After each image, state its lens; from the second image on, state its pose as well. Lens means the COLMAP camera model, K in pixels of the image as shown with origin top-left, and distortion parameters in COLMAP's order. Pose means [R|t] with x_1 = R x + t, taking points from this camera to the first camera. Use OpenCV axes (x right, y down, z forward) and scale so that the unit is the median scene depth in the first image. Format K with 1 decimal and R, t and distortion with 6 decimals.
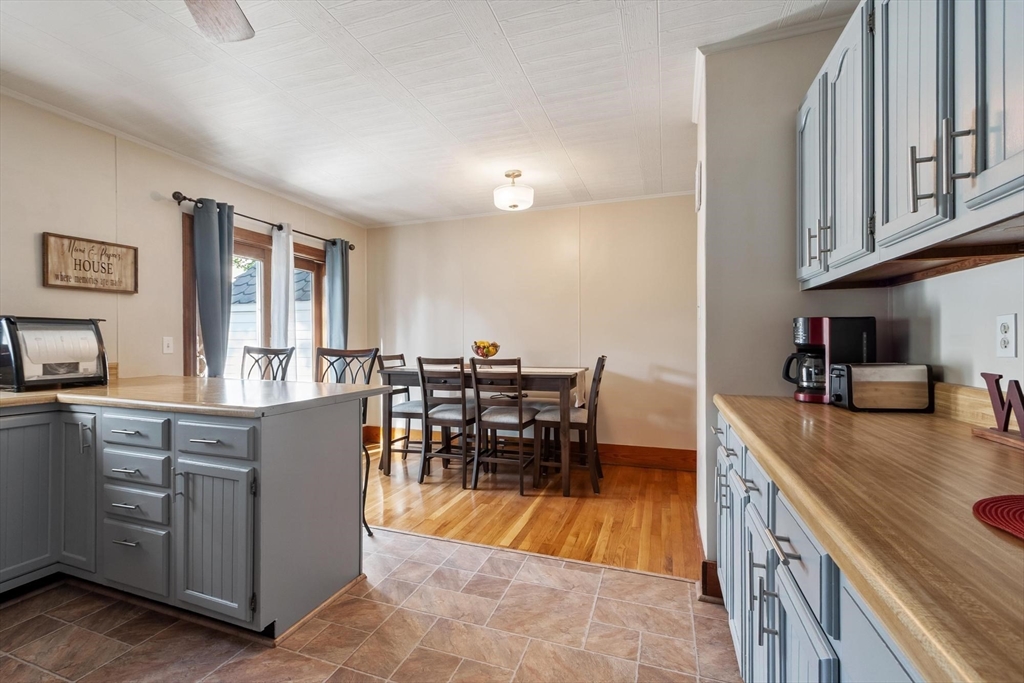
lens RADIAL K [[466.1, 0, 489.9], [0, 466.1, 340.9], [0, 0, 1]] dist [0.005374, -0.001967]
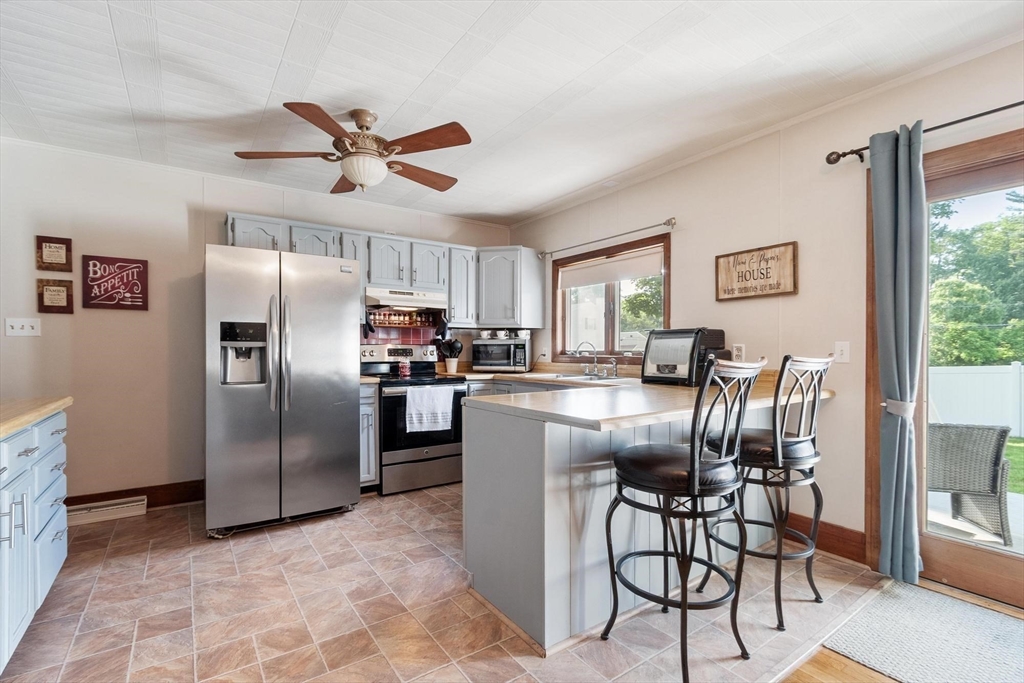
lens RADIAL K [[466.1, 0, 489.4], [0, 466.1, 353.0], [0, 0, 1]] dist [0.005374, -0.001967]
pose [[-0.586602, 0.007841, -0.809837, 0.332170], [0.001303, 0.999961, 0.008738, 0.003559], [0.809874, 0.004071, -0.586590, 1.149675]]
